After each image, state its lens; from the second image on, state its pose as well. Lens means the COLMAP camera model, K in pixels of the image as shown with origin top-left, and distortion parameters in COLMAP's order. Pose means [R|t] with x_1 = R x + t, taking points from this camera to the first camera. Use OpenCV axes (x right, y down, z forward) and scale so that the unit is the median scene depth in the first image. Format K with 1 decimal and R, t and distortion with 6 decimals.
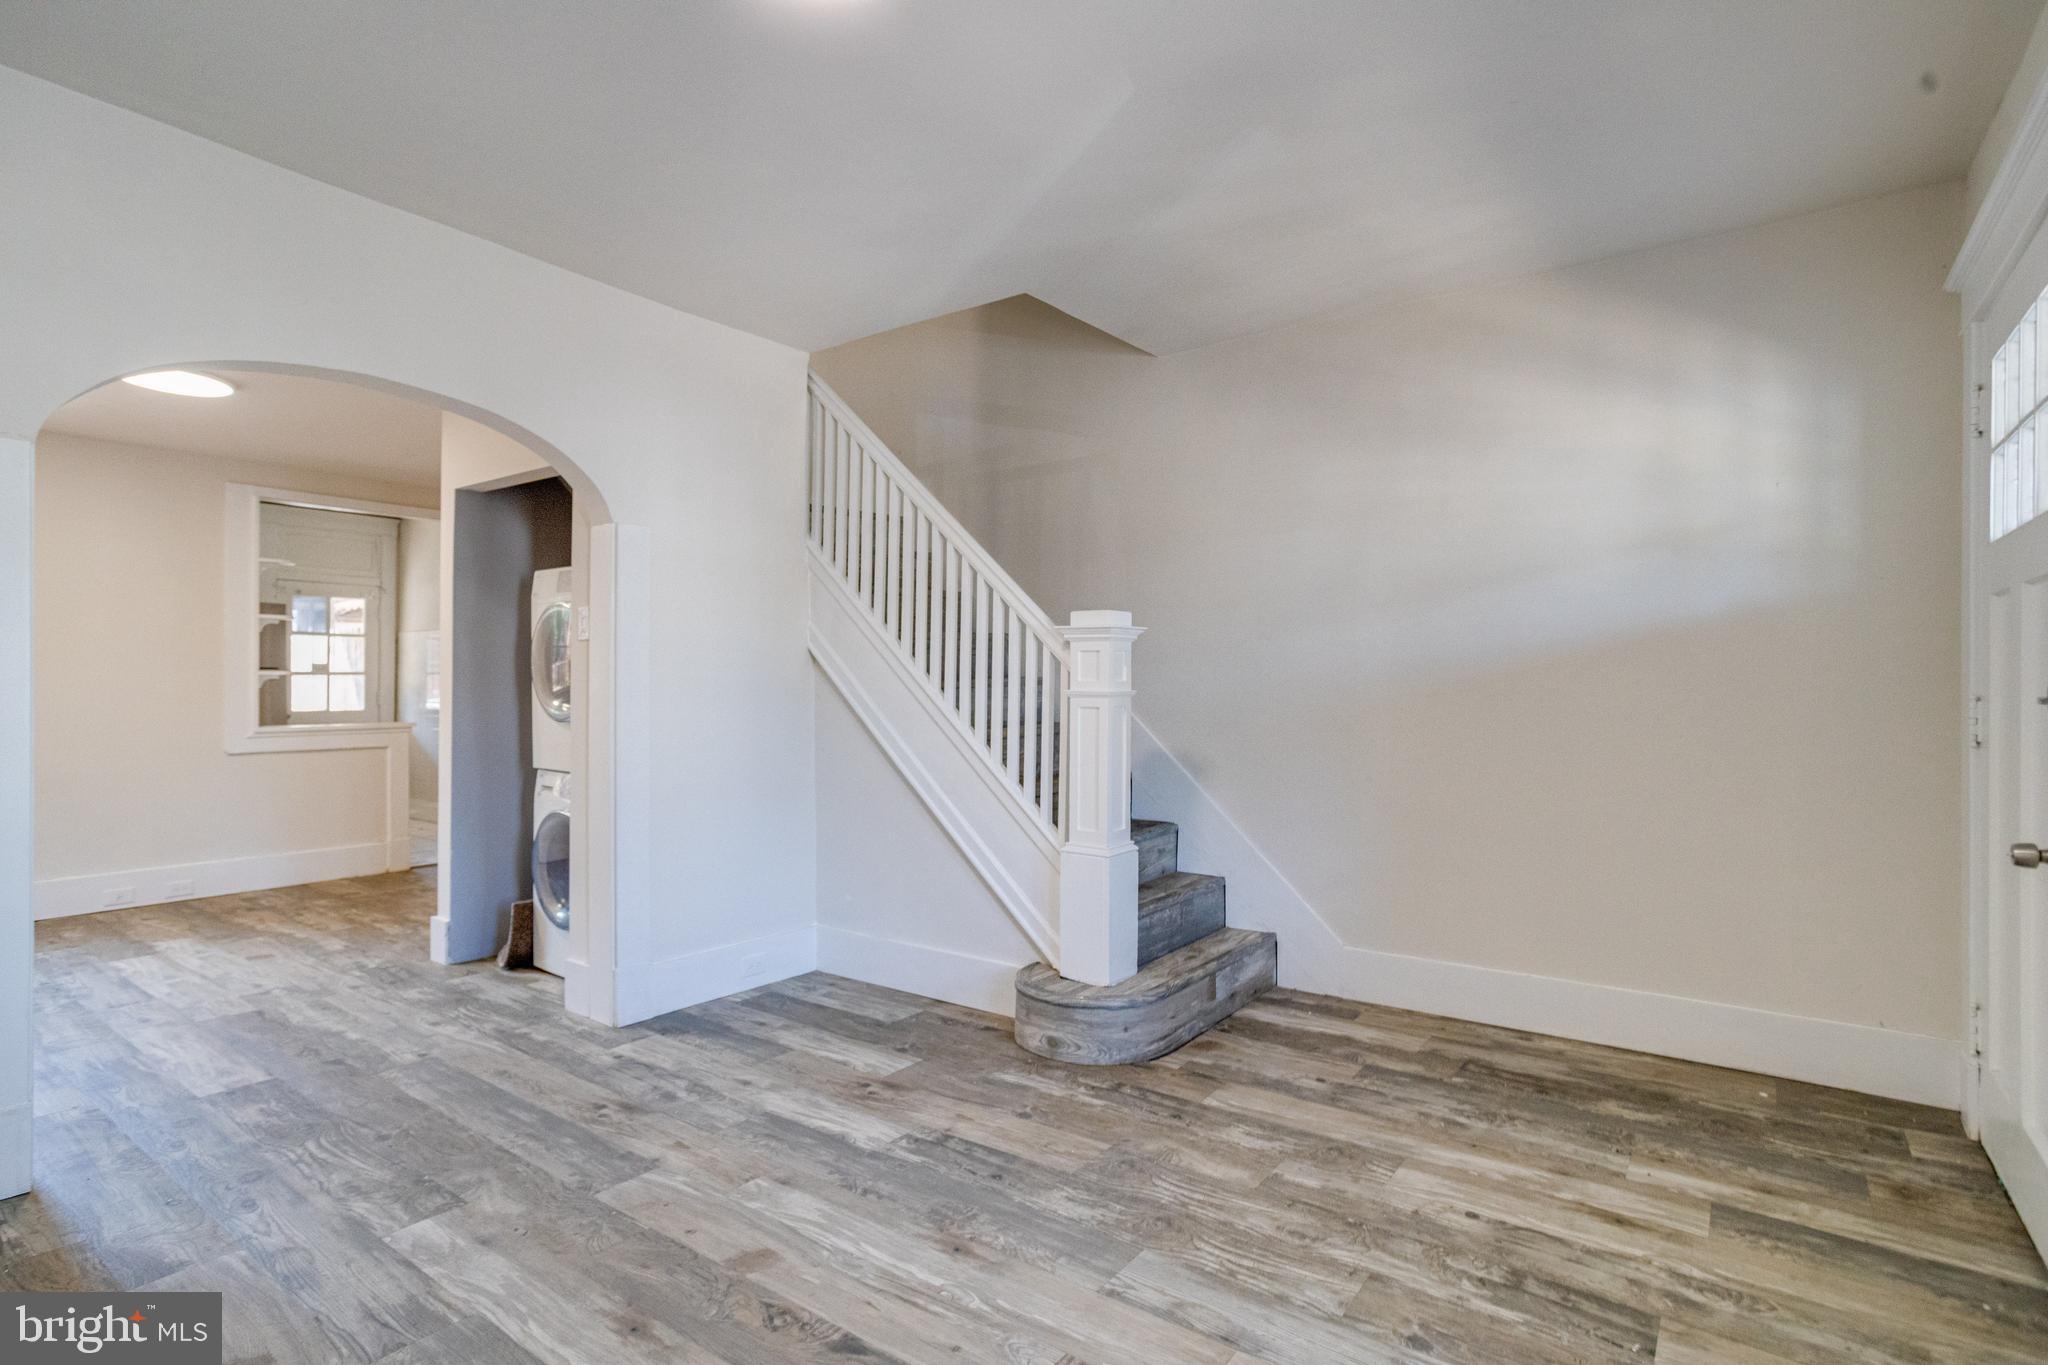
lens RADIAL K [[1017.9, 0, 998.0], [0, 1017.9, 675.5], [0, 0, 1]] dist [-0.049333, 0.032791]
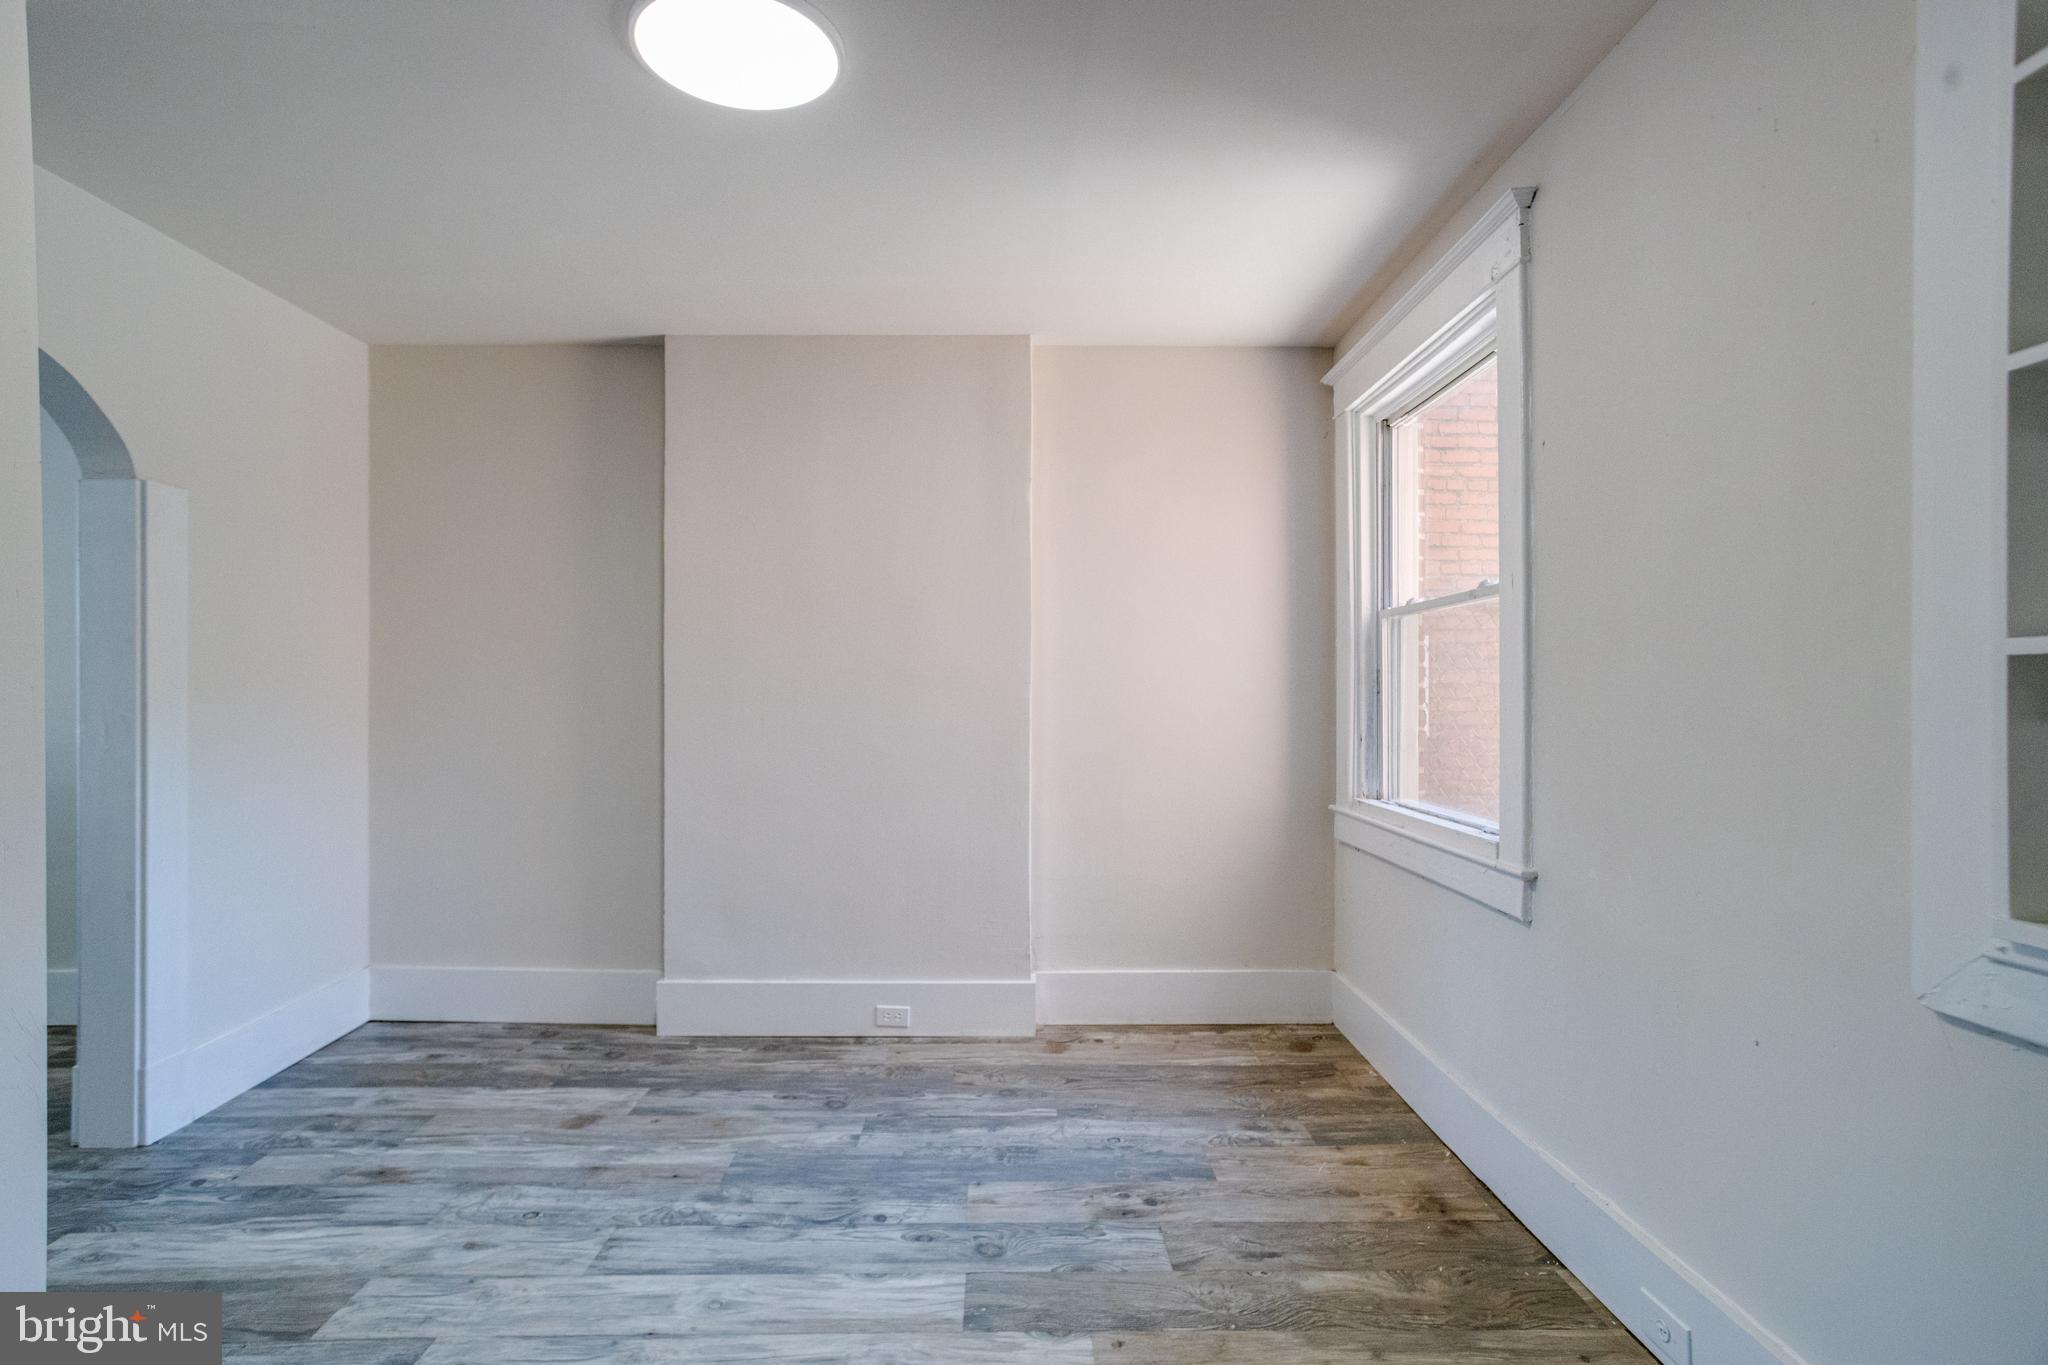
lens RADIAL K [[971.7, 0, 987.8], [0, 971.7, 698.8], [0, 0, 1]] dist [-0.048828, 0.035629]
pose [[-0.785253, 0.002349, -0.619171, -0.958780], [0.003087, 0.999995, -0.000122, 0.003268], [0.619168, -0.002007, -0.785256, 2.176327]]
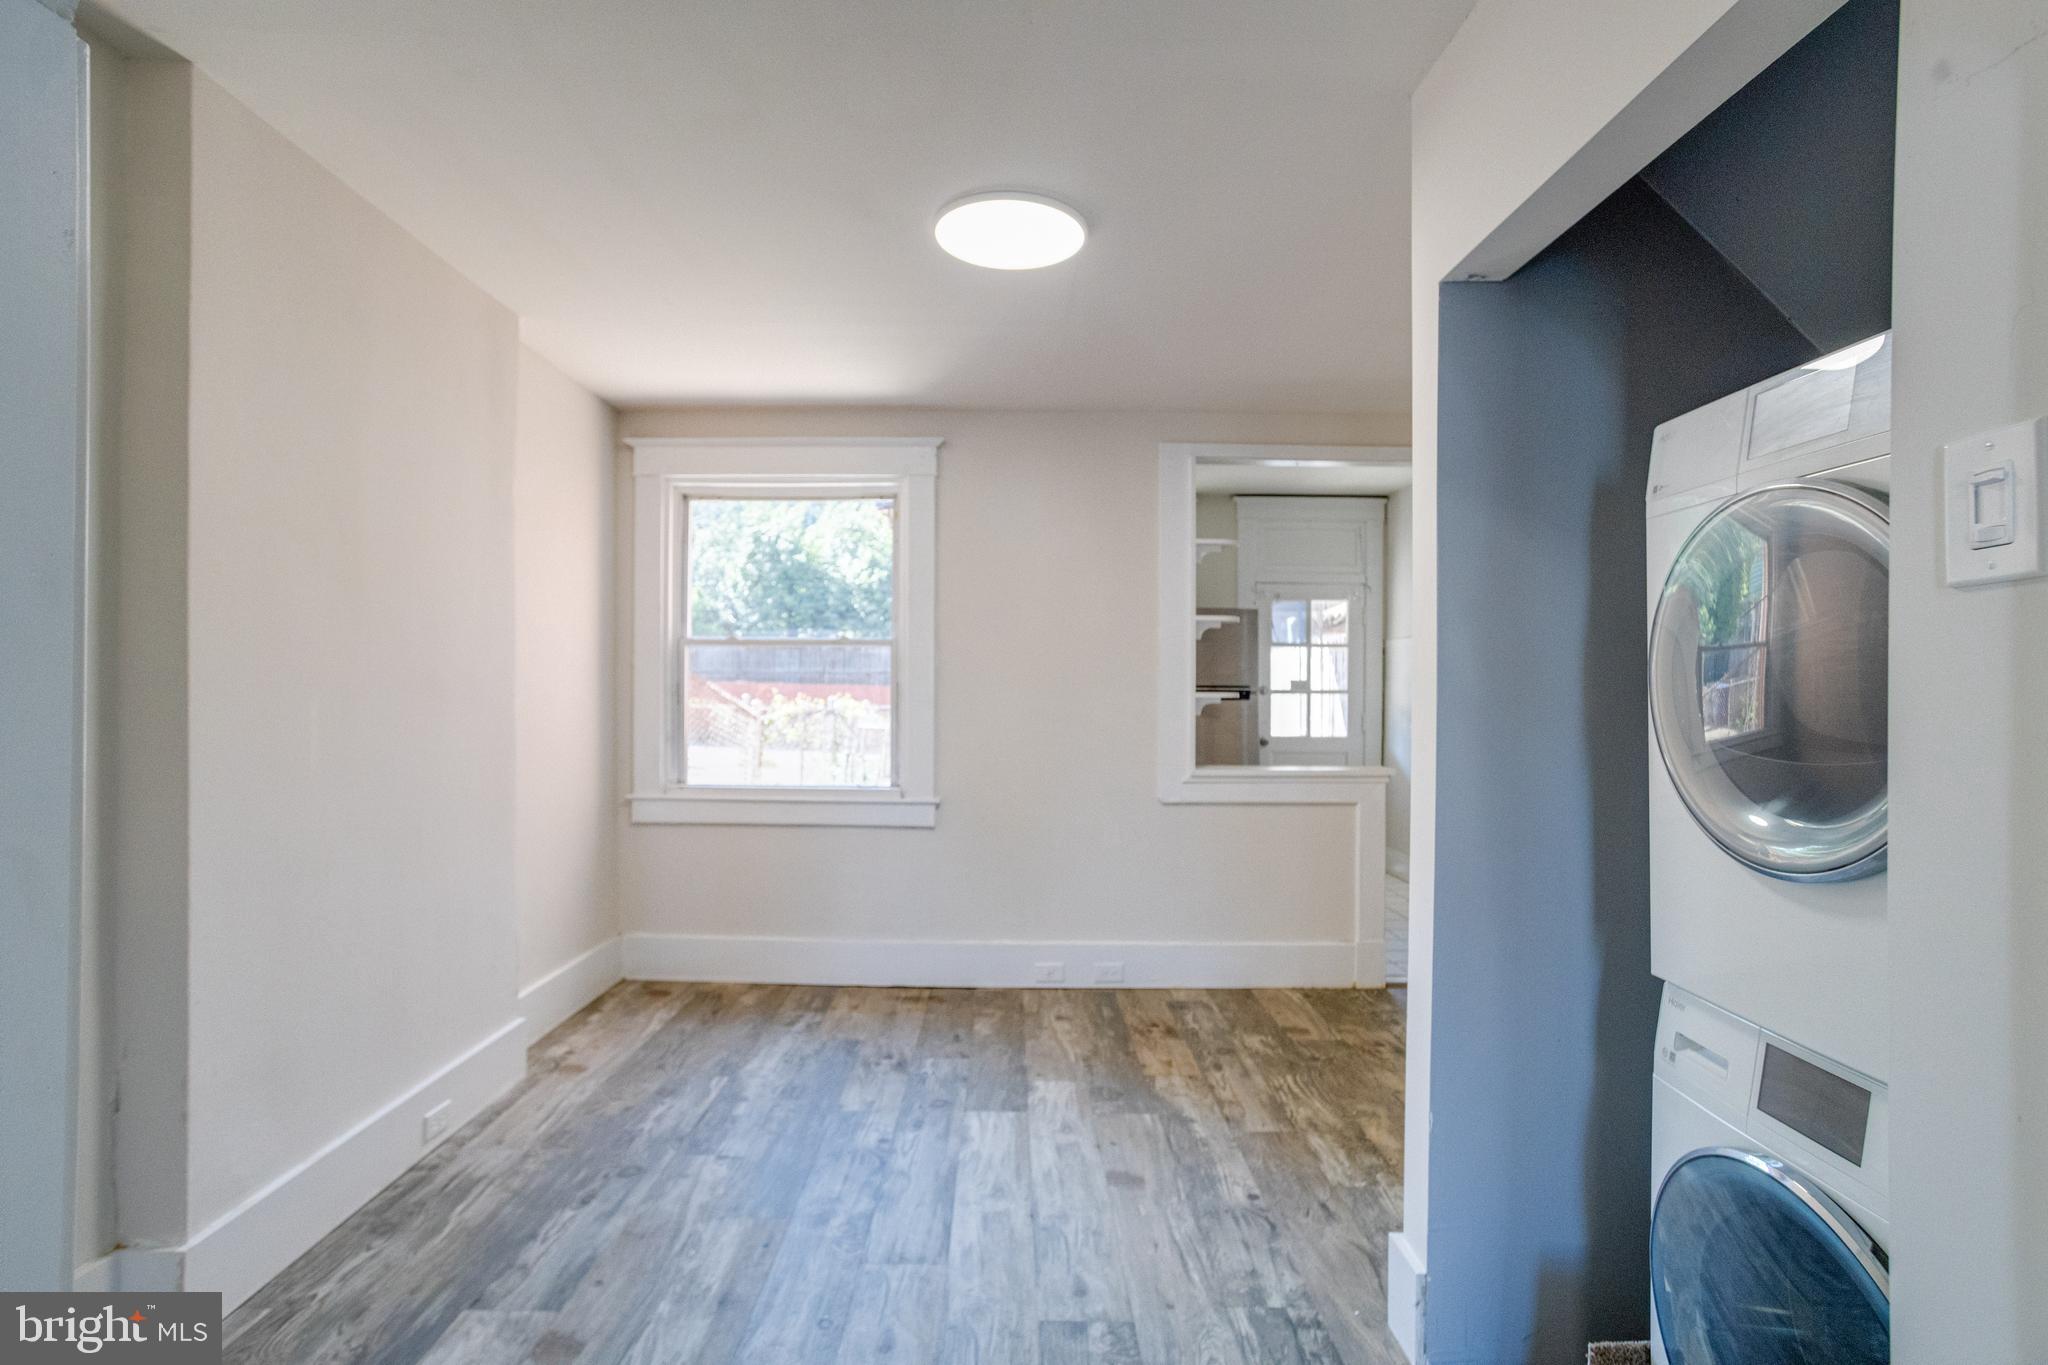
lens RADIAL K [[1008.6, 0, 1019.5], [0, 1008.6, 680.4], [0, 0, 1]] dist [-0.048684, 0.031152]
pose [[0.614714, -0.003690, -0.788742, -0.497519], [-0.002686, 0.999973, -0.006772, -0.016969], [0.788746, 0.006281, 0.614688, 0.941875]]
